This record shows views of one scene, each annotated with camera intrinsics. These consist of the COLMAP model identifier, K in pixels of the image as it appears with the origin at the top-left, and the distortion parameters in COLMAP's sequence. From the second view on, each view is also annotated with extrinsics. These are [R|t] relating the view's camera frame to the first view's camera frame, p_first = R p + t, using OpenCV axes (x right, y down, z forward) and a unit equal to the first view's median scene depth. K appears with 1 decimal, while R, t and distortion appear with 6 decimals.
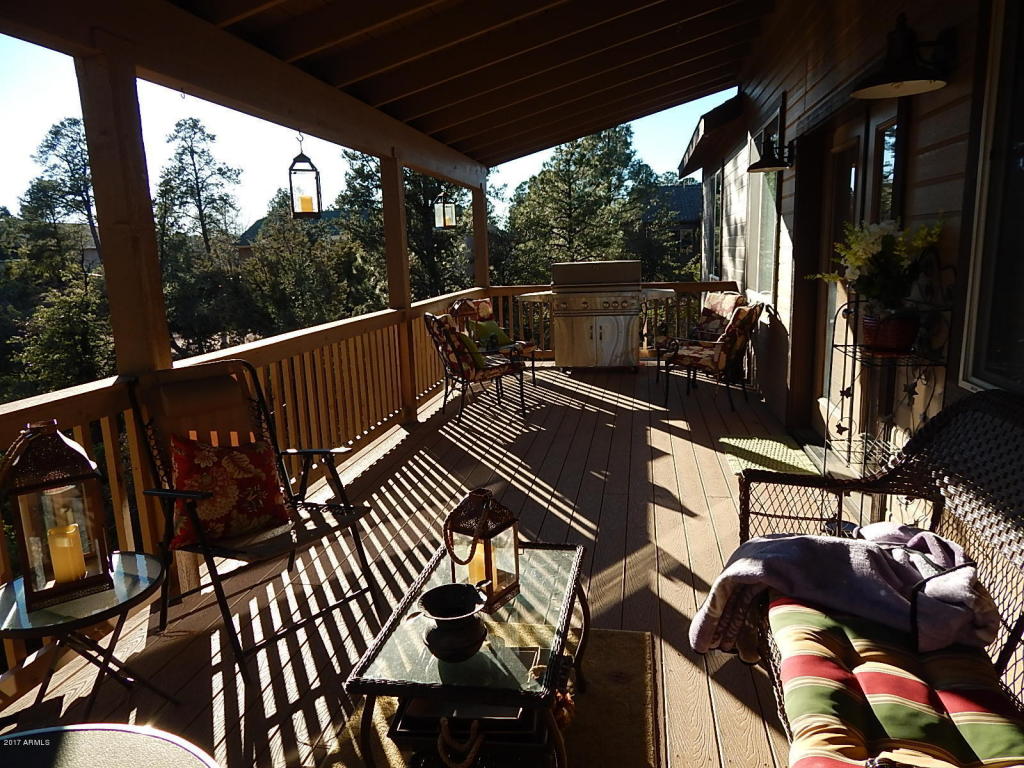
lens RADIAL K [[666.8, 0, 515.1], [0, 666.8, 380.7], [0, 0, 1]] dist [0.003770, -0.015648]
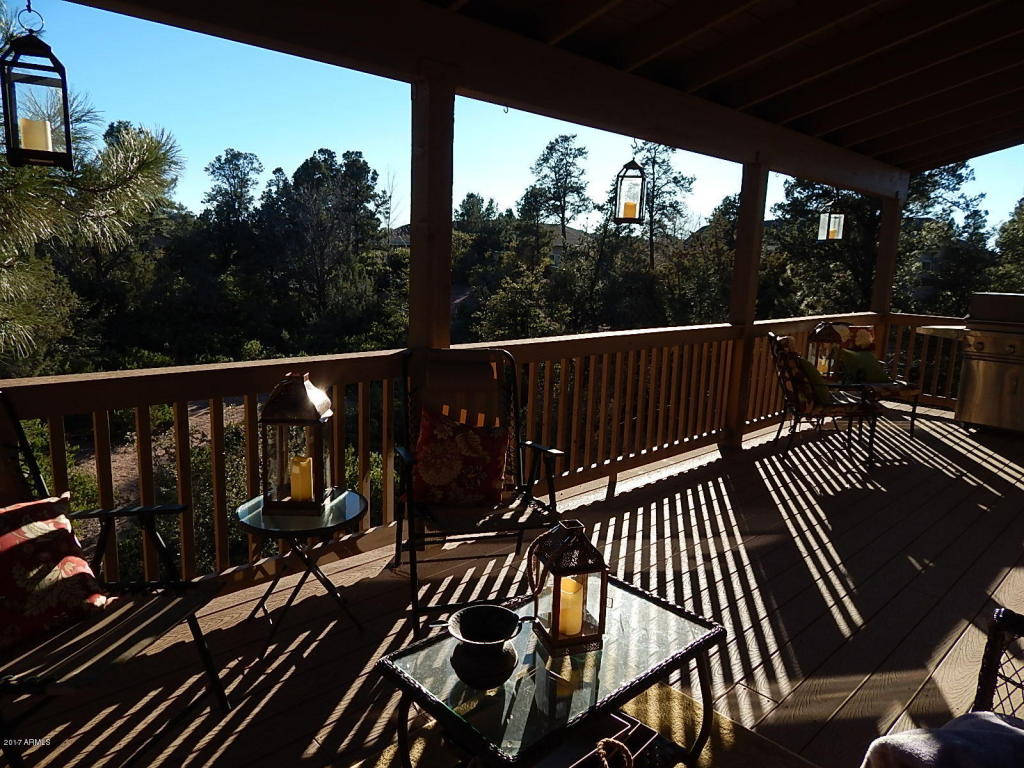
lens RADIAL K [[666.8, 0, 515.1], [0, 666.8, 380.7], [0, 0, 1]] dist [0.003770, -0.015648]
pose [[0.807413, 0.164201, -0.566677, 0.113705], [-0.170705, 0.984426, 0.042026, -0.015808], [0.564752, 0.062802, 0.822868, 0.059085]]
